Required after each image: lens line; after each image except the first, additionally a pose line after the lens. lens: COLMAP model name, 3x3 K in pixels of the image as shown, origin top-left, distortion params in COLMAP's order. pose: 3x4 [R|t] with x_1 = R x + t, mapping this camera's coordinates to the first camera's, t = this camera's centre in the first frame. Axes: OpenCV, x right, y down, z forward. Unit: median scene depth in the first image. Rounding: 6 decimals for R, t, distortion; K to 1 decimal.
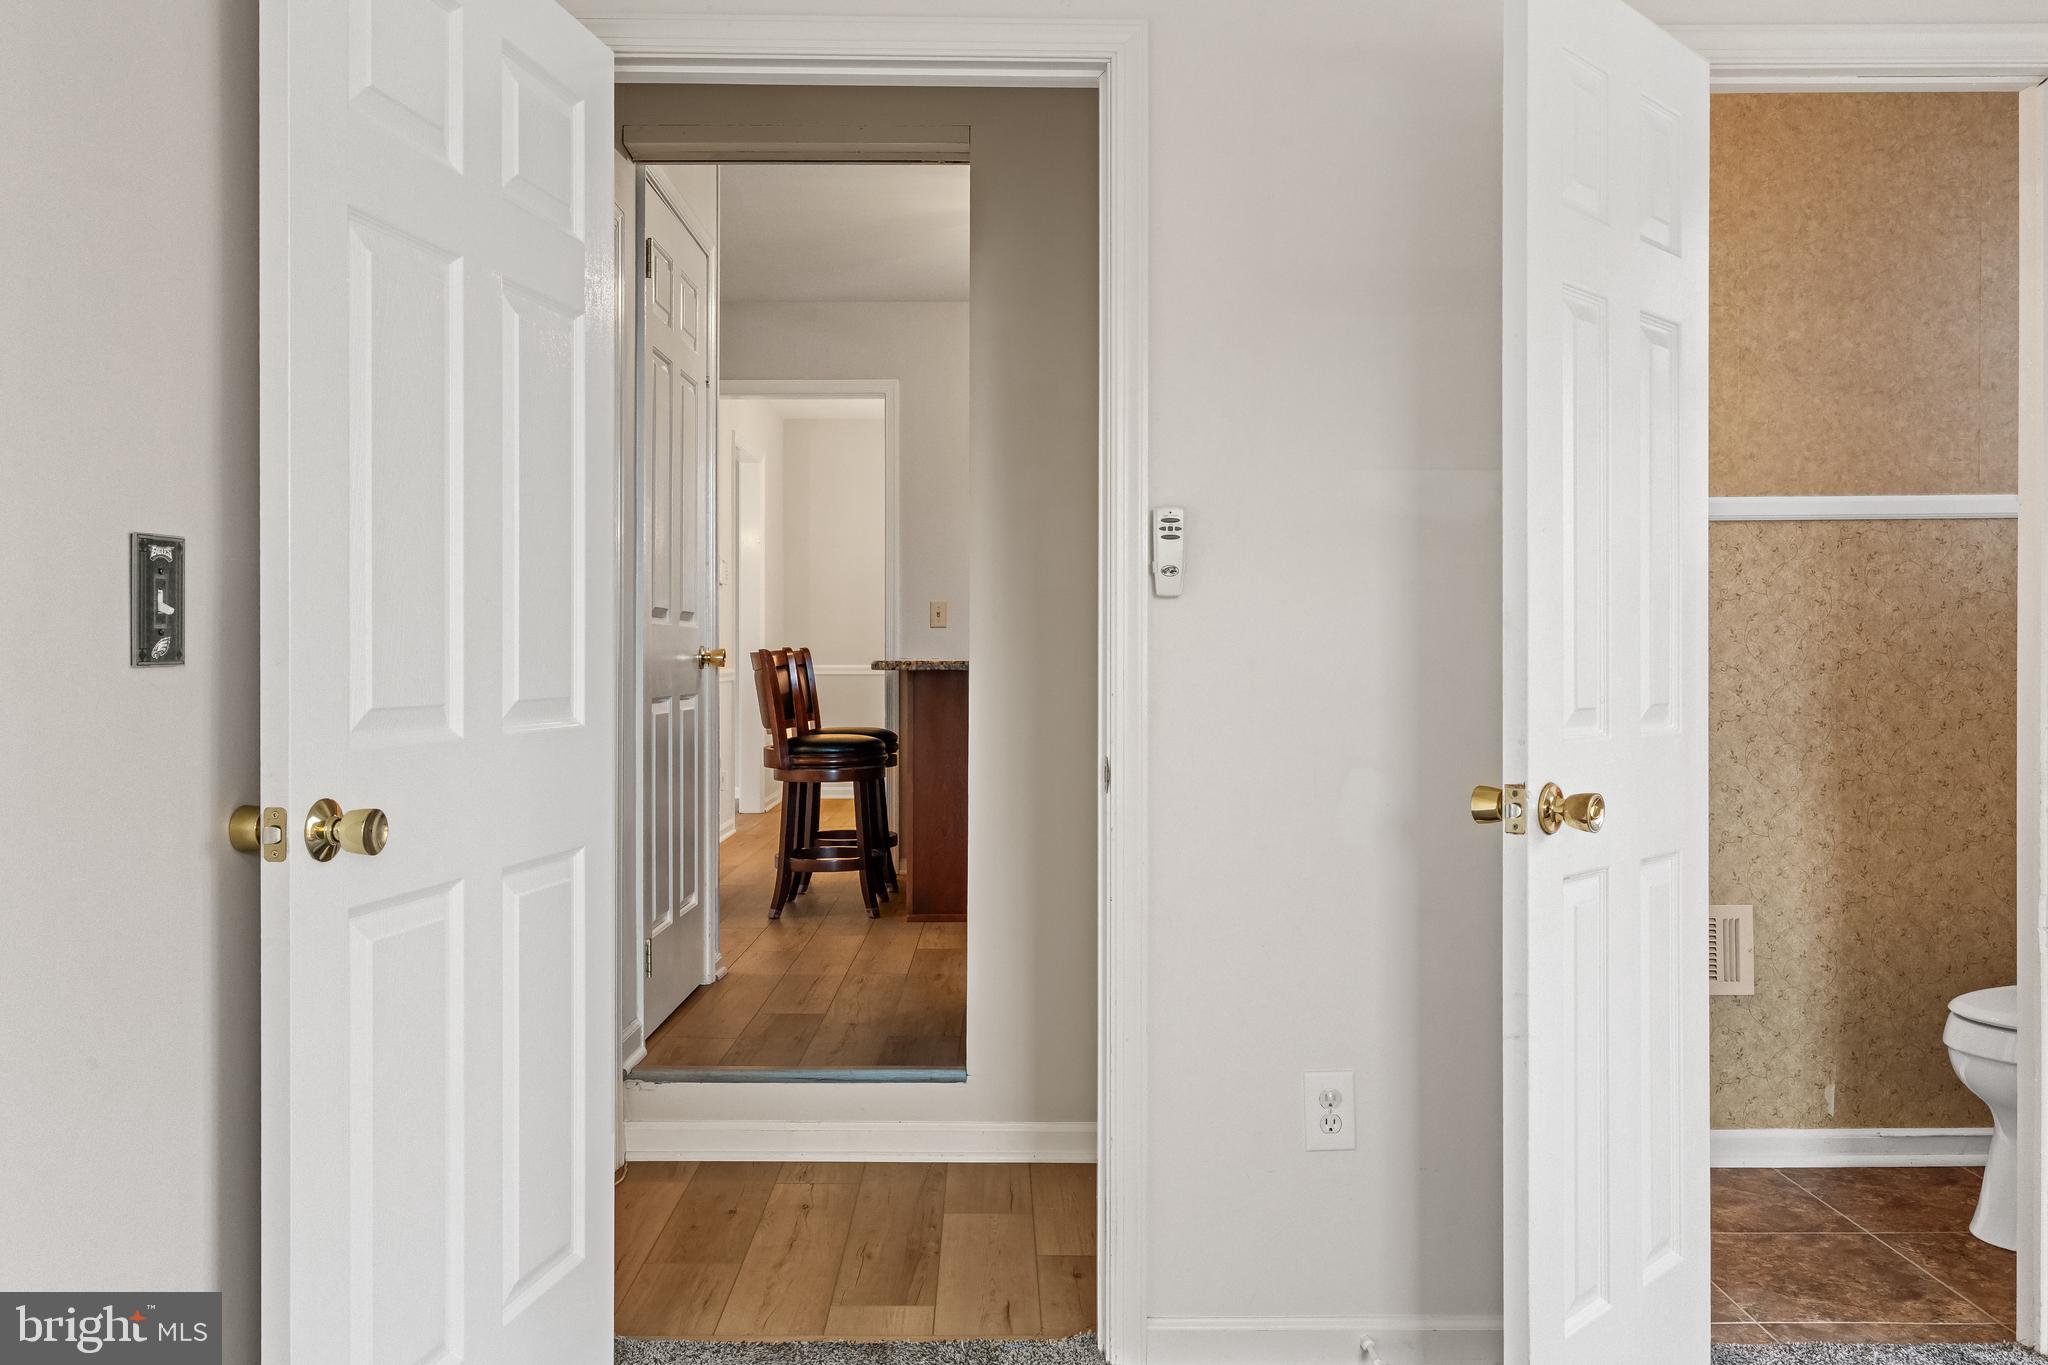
lens RADIAL K [[1626.0, 0, 1056.5], [0, 1626.0, 643.4], [0, 0, 1]] dist [0.003428, -0.002663]
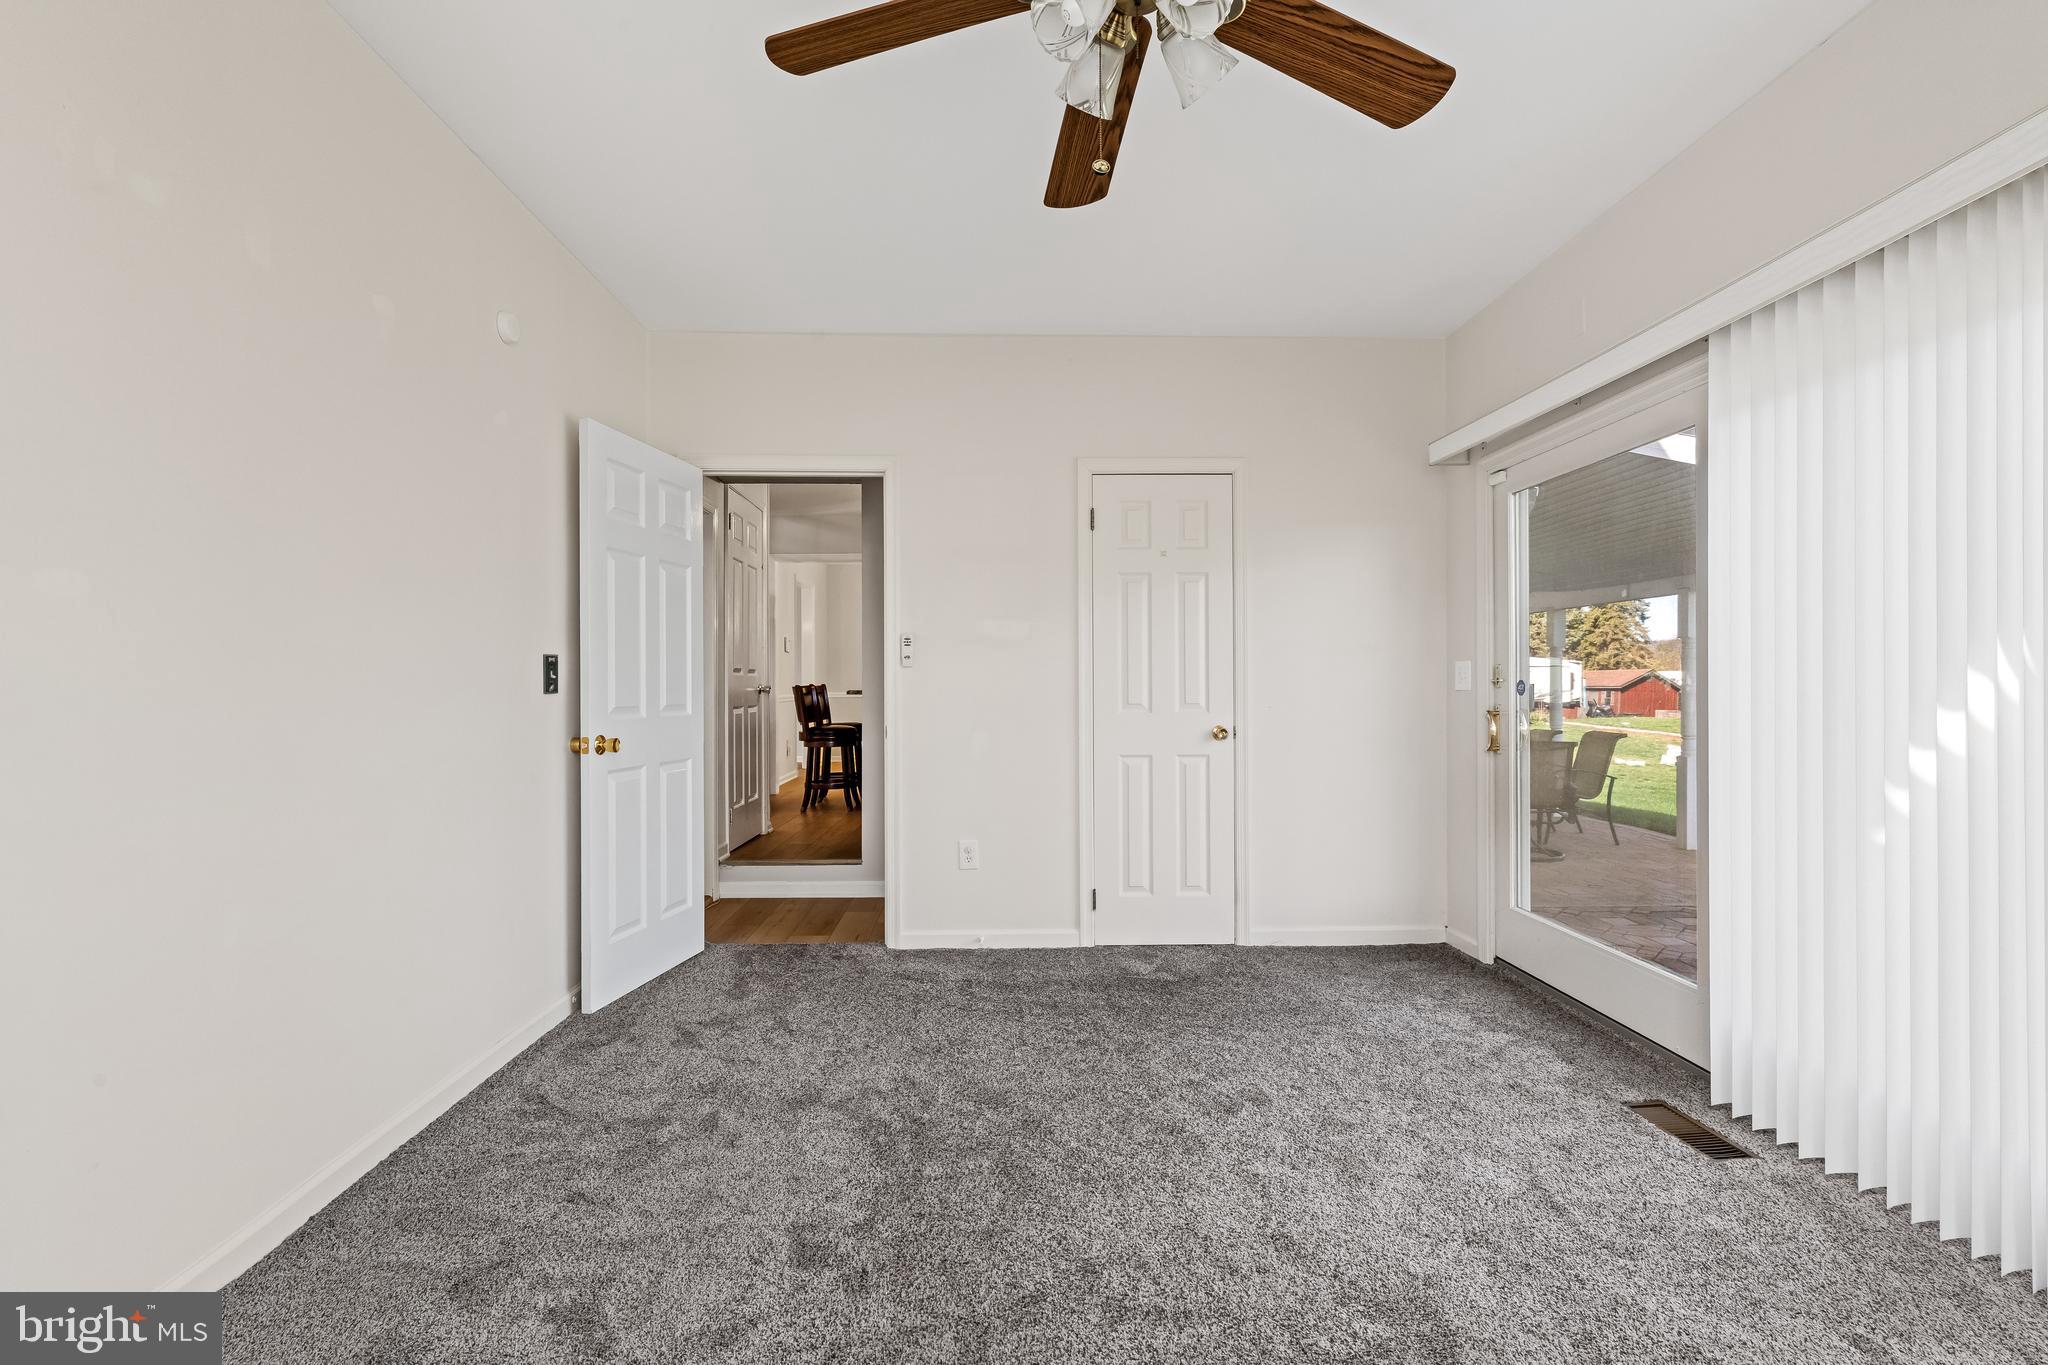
lens RADIAL K [[990.1, 0, 1024.0], [0, 990.1, 682.5], [0, 0, 1]] dist [0.001493, 0.000494]
pose [[0.999977, -0.003717, -0.005610, 0.273740], [0.003737, 0.999986, 0.003640, -0.008135], [0.005596, -0.003661, 0.999978, -0.653907]]
